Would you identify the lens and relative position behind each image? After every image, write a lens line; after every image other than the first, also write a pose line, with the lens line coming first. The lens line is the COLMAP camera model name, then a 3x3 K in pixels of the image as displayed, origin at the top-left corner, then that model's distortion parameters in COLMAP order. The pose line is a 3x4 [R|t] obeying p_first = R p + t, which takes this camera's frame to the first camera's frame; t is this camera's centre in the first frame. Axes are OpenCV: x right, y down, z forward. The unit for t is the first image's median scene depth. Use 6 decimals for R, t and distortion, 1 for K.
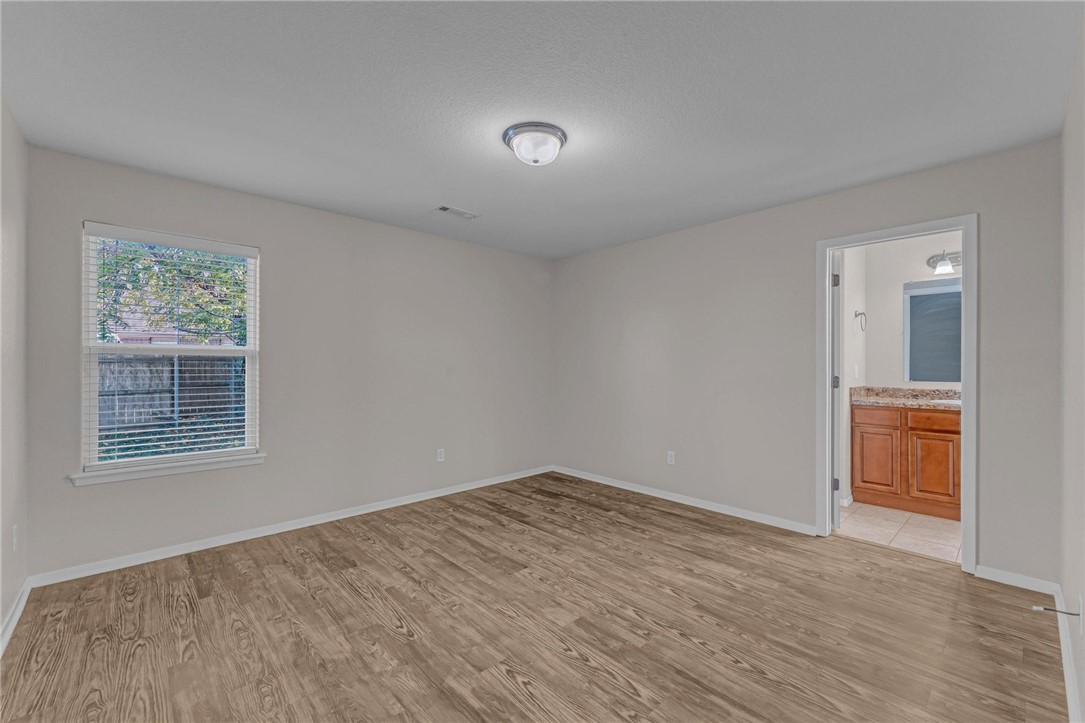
lens RADIAL K [[433.3, 0, 552.8], [0, 433.3, 360.5], [0, 0, 1]] dist [-0.000678, -0.000321]
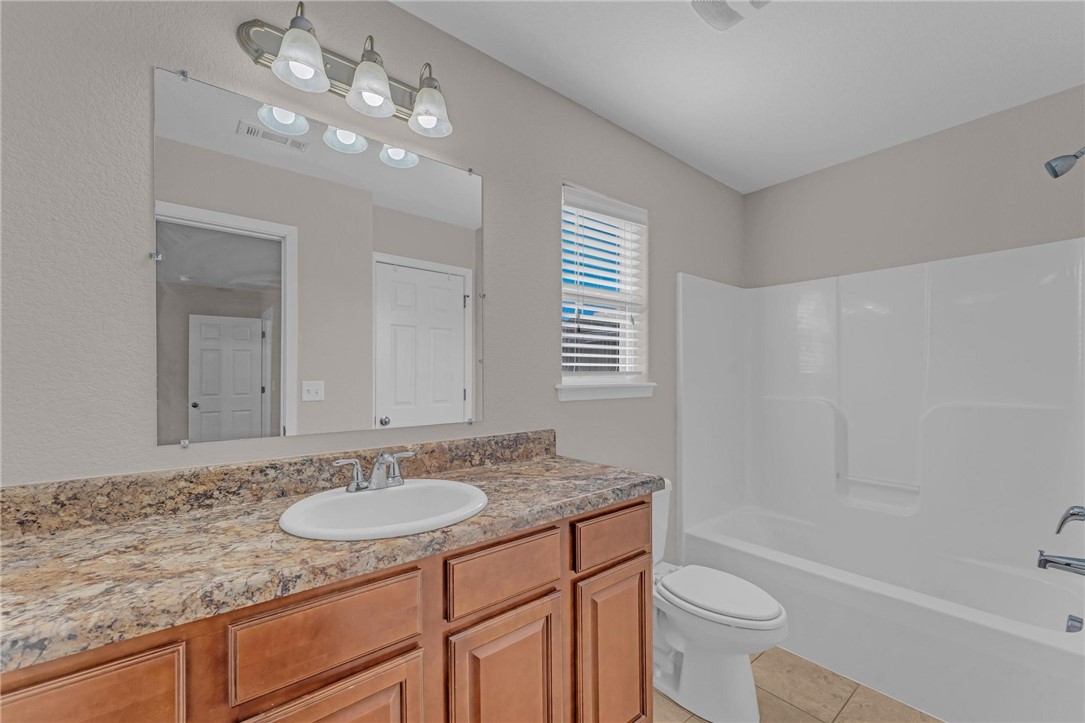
lens RADIAL K [[446.1, 0, 536.2], [0, 446.1, 367.4], [0, 0, 1]] dist [0.000361, -0.000160]
pose [[0.059057, 0.009244, 0.998212, 0.211348], [-0.005450, 0.999945, -0.008937, 0.000898], [-0.998240, -0.004913, 0.059104, 0.286370]]
